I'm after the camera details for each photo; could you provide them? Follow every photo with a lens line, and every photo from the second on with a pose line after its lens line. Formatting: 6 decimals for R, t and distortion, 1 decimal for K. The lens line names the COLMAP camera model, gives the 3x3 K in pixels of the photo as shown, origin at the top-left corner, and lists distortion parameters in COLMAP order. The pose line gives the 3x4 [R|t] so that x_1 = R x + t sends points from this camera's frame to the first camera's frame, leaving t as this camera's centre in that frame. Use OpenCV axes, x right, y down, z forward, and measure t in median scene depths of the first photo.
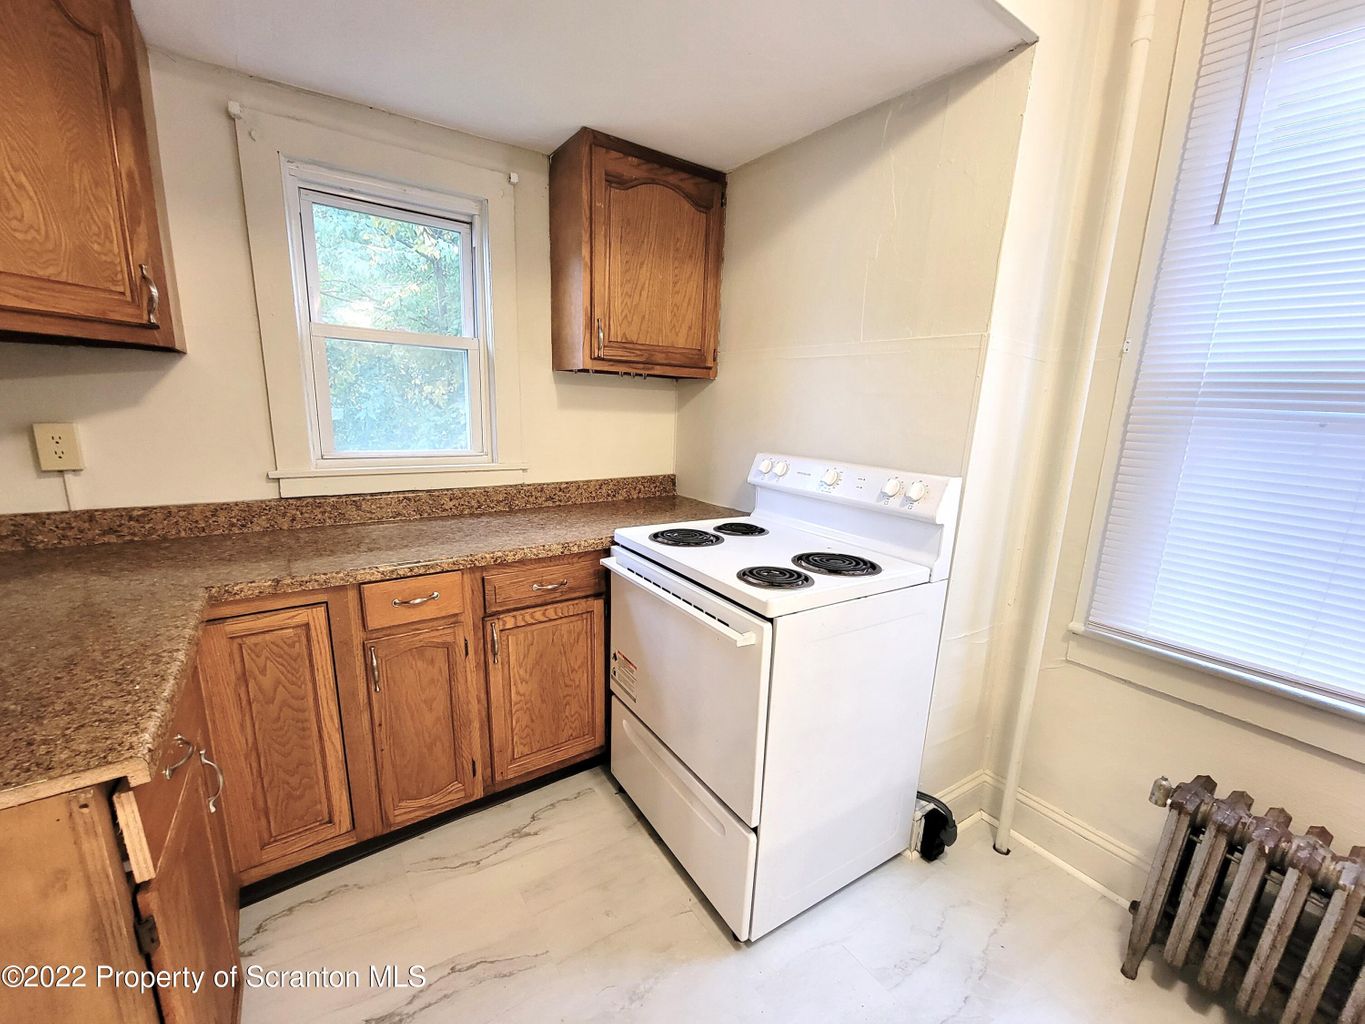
lens RADIAL K [[556.3, 0, 681.9], [0, 556.3, 526.0], [0, 0, 1]] dist [-0.002180, -0.000405]
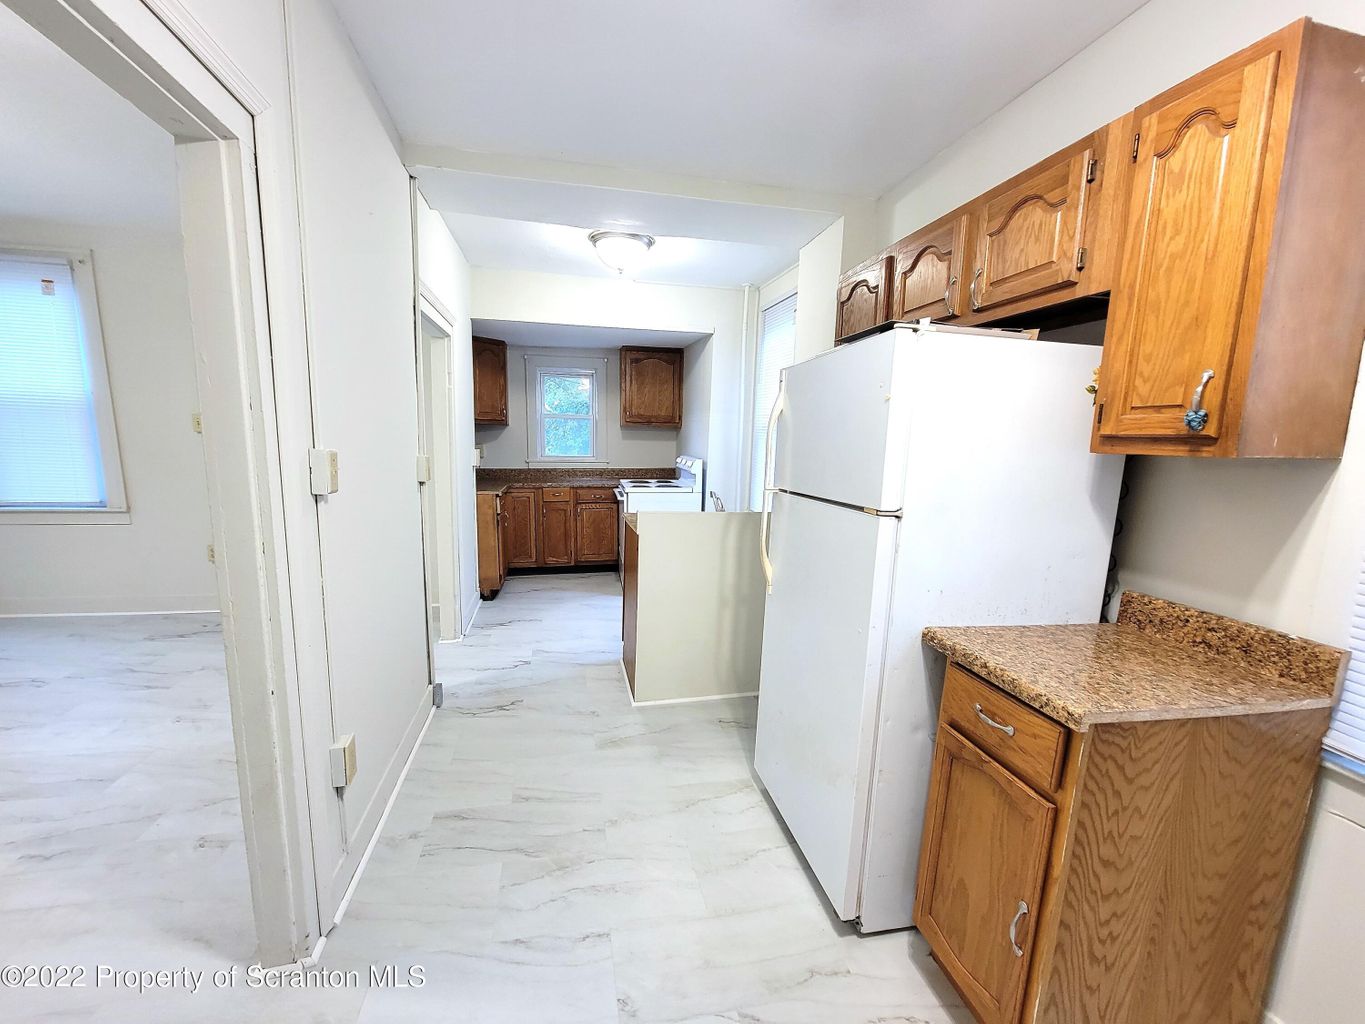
lens RADIAL K [[556.3, 0, 681.9], [0, 556.3, 526.0], [0, 0, 1]] dist [-0.002180, -0.000405]
pose [[0.922276, 0.048935, -0.383422, 1.381967], [-0.072213, 0.996303, -0.046546, 0.379939], [0.379727, 0.070616, 0.922399, -1.648518]]
